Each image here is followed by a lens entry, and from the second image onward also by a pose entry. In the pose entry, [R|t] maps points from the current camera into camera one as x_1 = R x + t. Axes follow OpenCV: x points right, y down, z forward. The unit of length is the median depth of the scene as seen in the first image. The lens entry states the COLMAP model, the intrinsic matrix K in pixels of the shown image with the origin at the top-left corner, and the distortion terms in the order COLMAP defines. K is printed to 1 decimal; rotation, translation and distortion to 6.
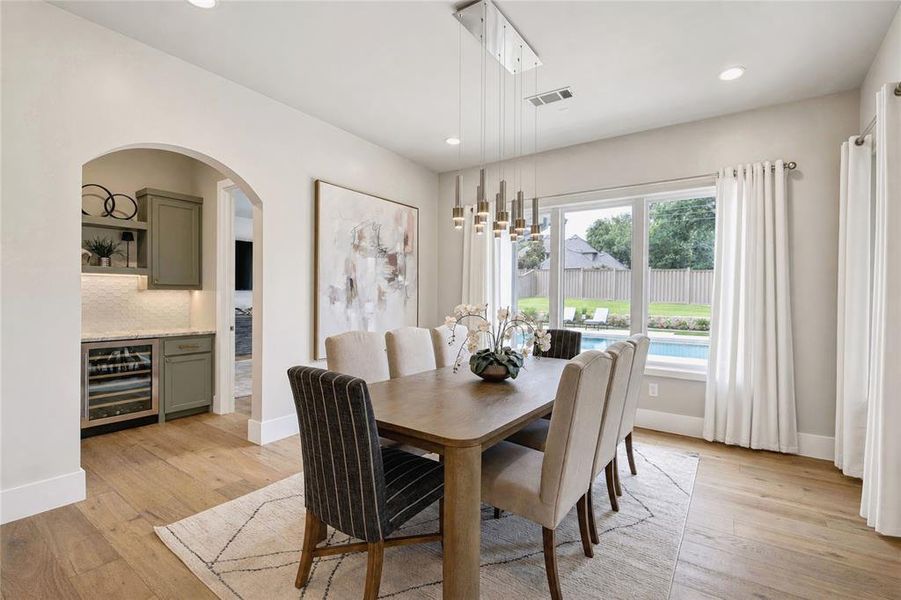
lens RADIAL K [[390.7, 0, 445.6], [0, 390.7, 302.0], [0, 0, 1]] dist [-0.016200, -0.001454]
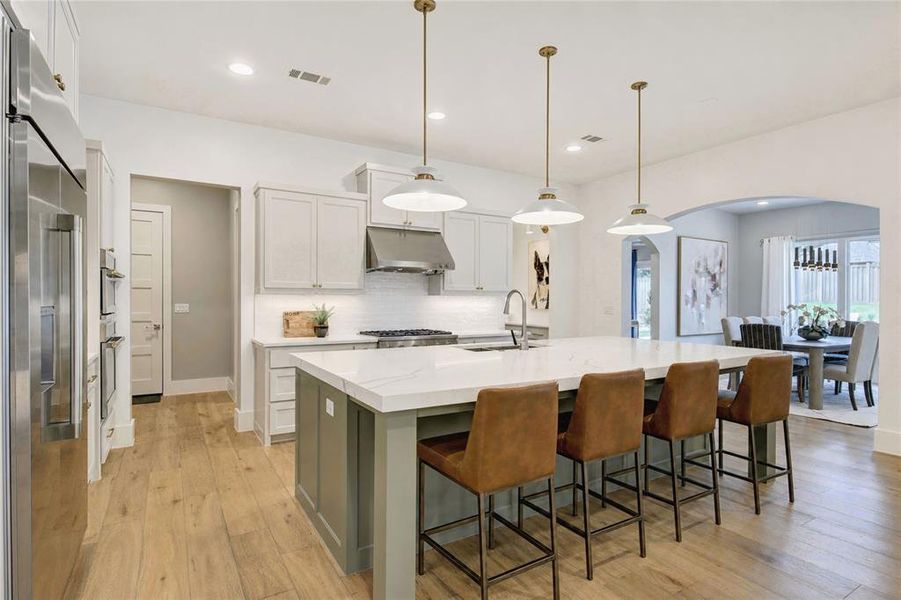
lens RADIAL K [[464.0, 0, 450.0], [0, 464.0, 304.5], [0, 0, 1]] dist [-0.001623, -0.000392]
pose [[0.921067, 0.000214, -0.389404, -0.417415], [-0.003037, 0.999973, -0.006634, 0.017677], [0.389392, 0.007293, 0.921043, -1.229793]]
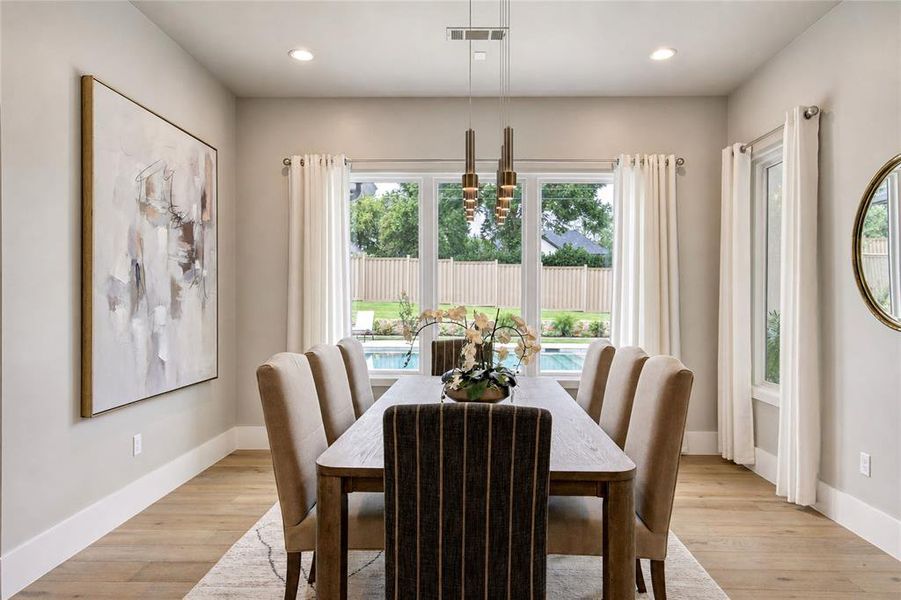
lens RADIAL K [[587.7, 0, 449.7], [0, 587.7, 299.2], [0, 0, 1]] dist [0.009486, -0.000593]
pose [[0.830202, -0.006366, 0.557426, -0.325267], [0.010182, 0.999941, -0.003744, -0.002152], [-0.557370, 0.008784, 0.830218, 0.057353]]
